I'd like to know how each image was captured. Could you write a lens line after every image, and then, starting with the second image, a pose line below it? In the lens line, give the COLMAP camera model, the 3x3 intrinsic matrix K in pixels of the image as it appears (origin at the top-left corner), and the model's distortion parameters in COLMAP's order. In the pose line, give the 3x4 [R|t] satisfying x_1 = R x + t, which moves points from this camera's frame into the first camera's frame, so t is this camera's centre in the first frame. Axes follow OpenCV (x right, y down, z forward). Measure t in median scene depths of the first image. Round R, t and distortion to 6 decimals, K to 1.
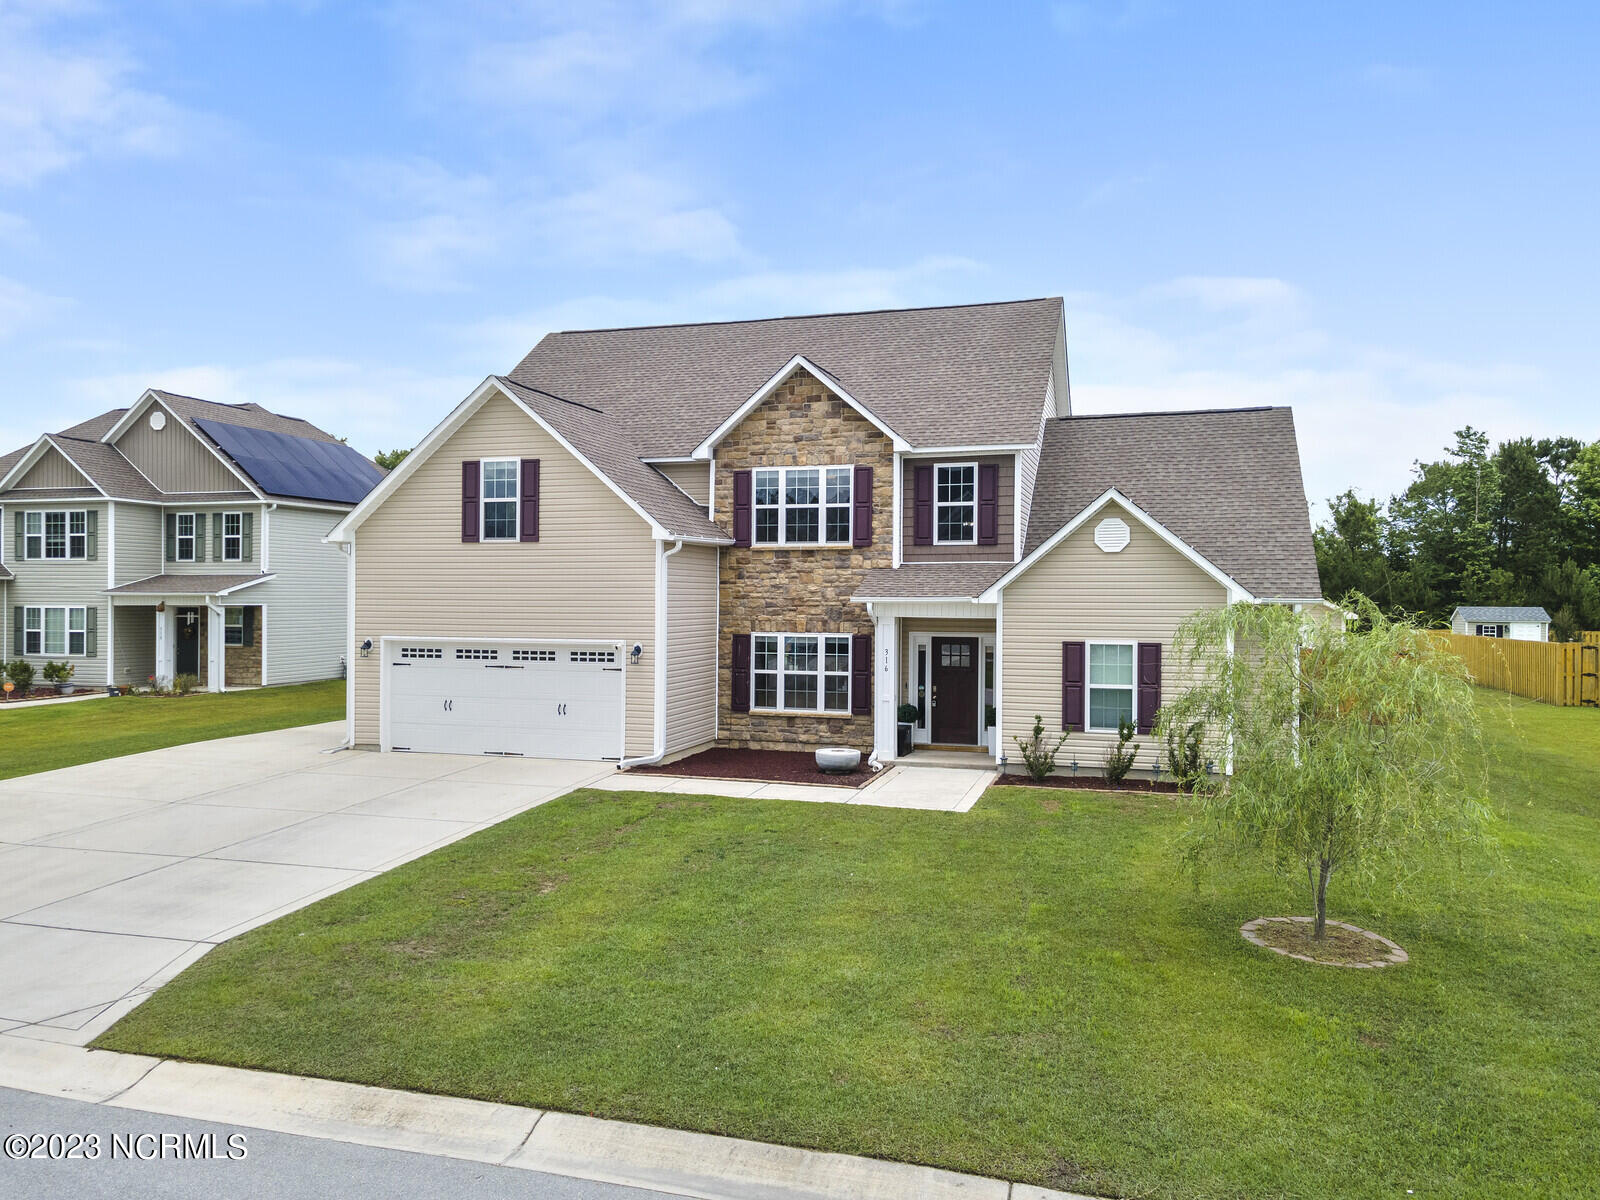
lens RADIAL K [[1164.0, 0, 800.0], [0, 1164.0, 600.0], [0, 0, 1]] dist [0.044270, 0.003304]
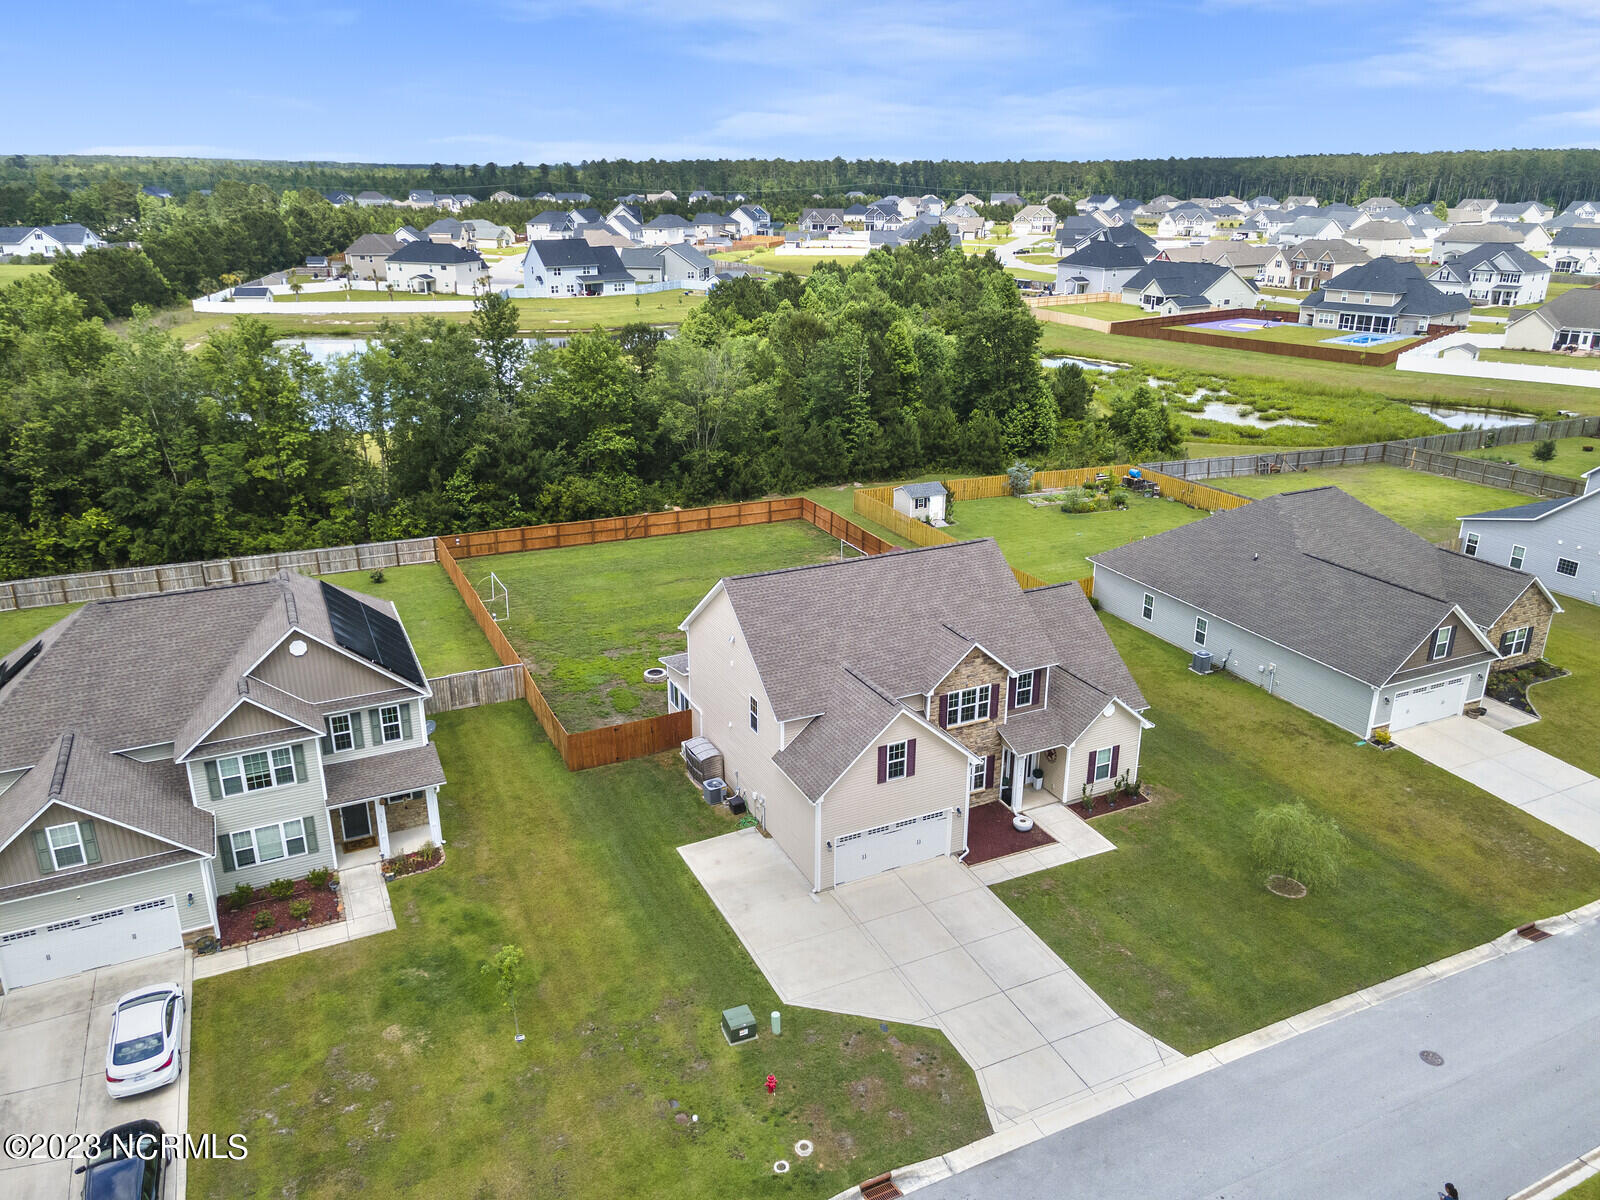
lens RADIAL K [[1164.0, 0, 800.0], [0, 1164.0, 600.0], [0, 0, 1]] dist [0.044270, 0.003304]
pose [[0.730478, -0.241791, 0.638701, -1.522580], [0.001146, 0.935661, 0.352899, -1.005573], [-0.682936, -0.257053, 0.683756, -0.168798]]
